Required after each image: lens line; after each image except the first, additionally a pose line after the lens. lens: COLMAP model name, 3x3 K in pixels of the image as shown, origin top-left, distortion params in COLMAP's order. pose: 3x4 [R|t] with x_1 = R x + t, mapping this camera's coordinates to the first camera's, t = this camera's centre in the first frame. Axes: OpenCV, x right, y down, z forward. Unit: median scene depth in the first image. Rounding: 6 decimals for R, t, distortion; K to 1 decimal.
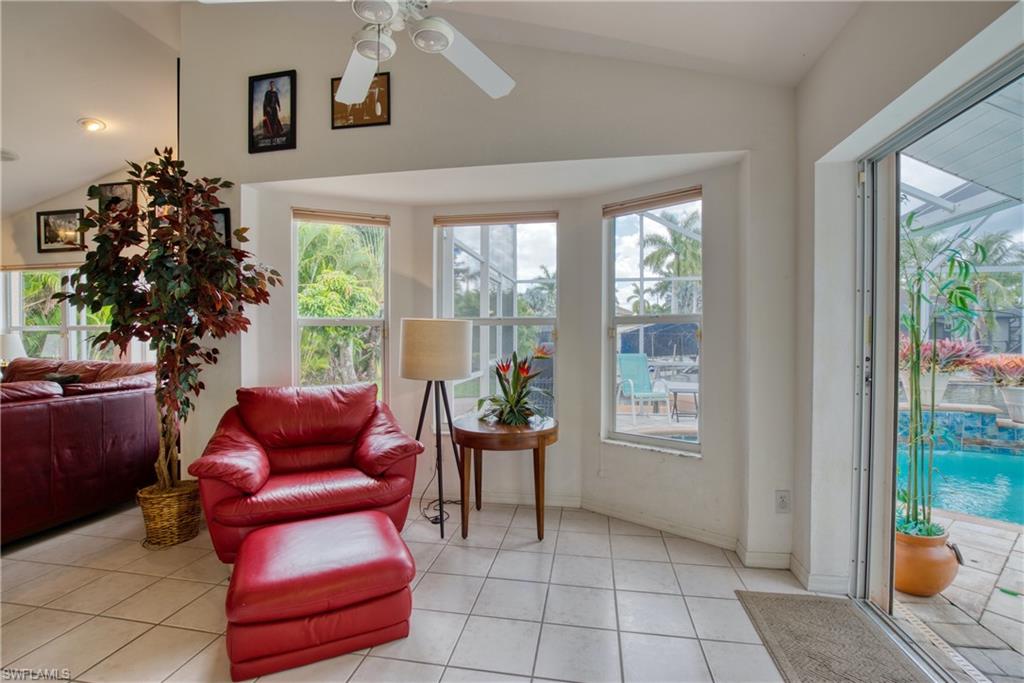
lens RADIAL K [[443.8, 0, 509.0], [0, 443.8, 342.8], [0, 0, 1]] dist [-0.000408, -0.000354]
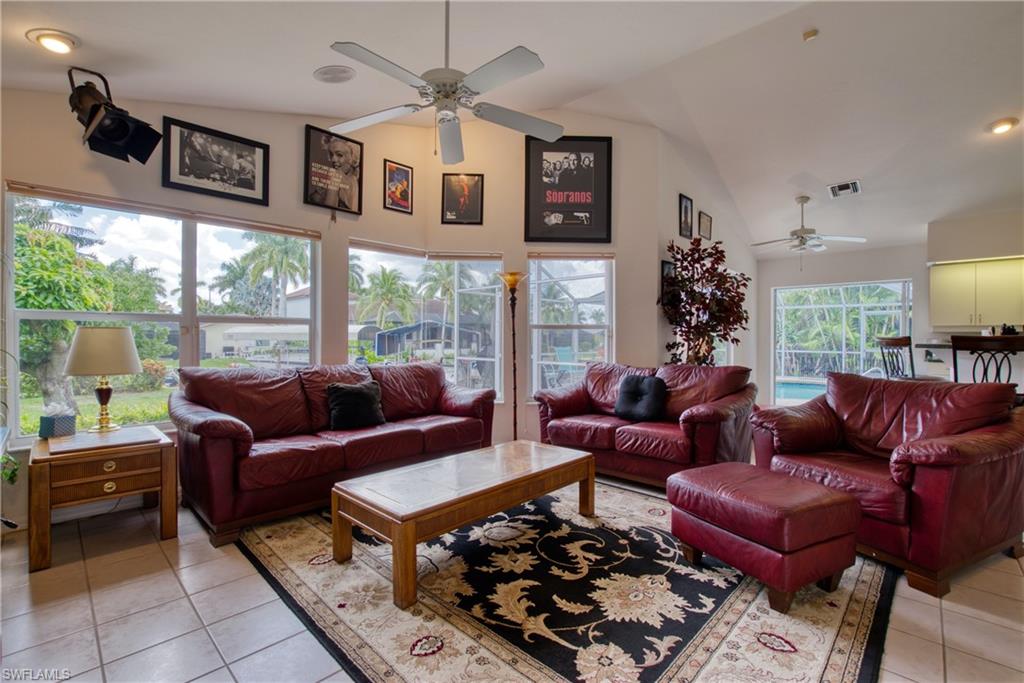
lens RADIAL K [[457.6, 0, 509.0], [0, 457.6, 333.0], [0, 0, 1]] dist [-0.004365, -0.000719]
pose [[0.556492, 0.018038, 0.830657, -2.522878], [0.002640, 0.999721, -0.023477, 0.007272], [-0.830849, 0.015258, 0.556289, 0.577283]]
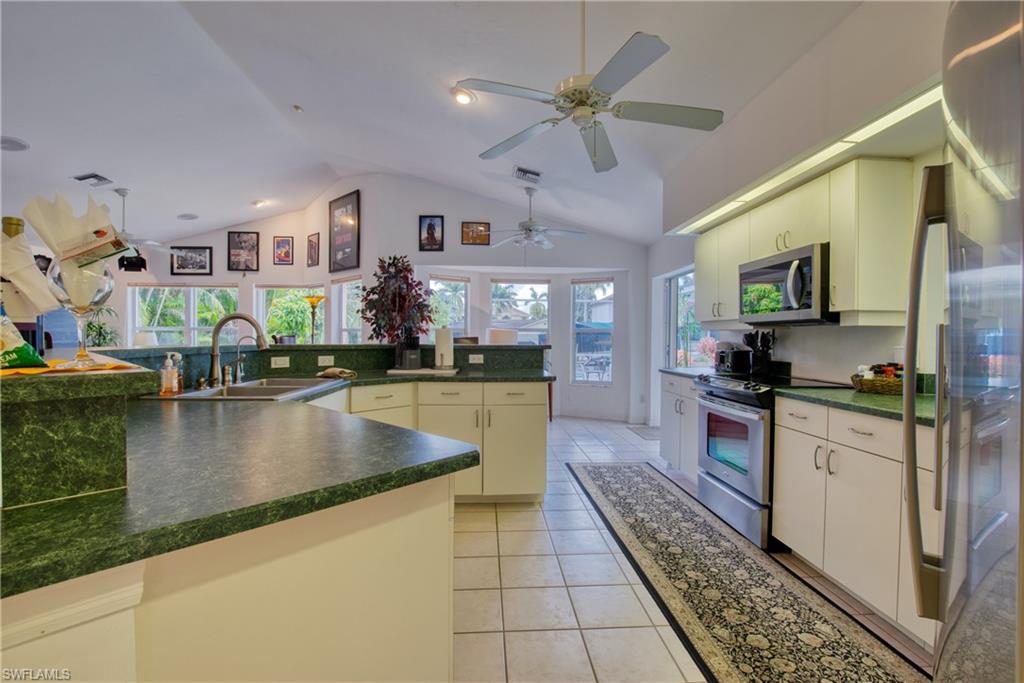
lens RADIAL K [[443.8, 0, 509.0], [0, 443.8, 342.8], [0, 0, 1]] dist [-0.000408, -0.000354]
pose [[0.973489, 0.005208, 0.228675, -0.655182], [-0.004849, 0.999986, -0.002132, 0.018554], [-0.228683, 0.000966, 0.973500, -1.194972]]
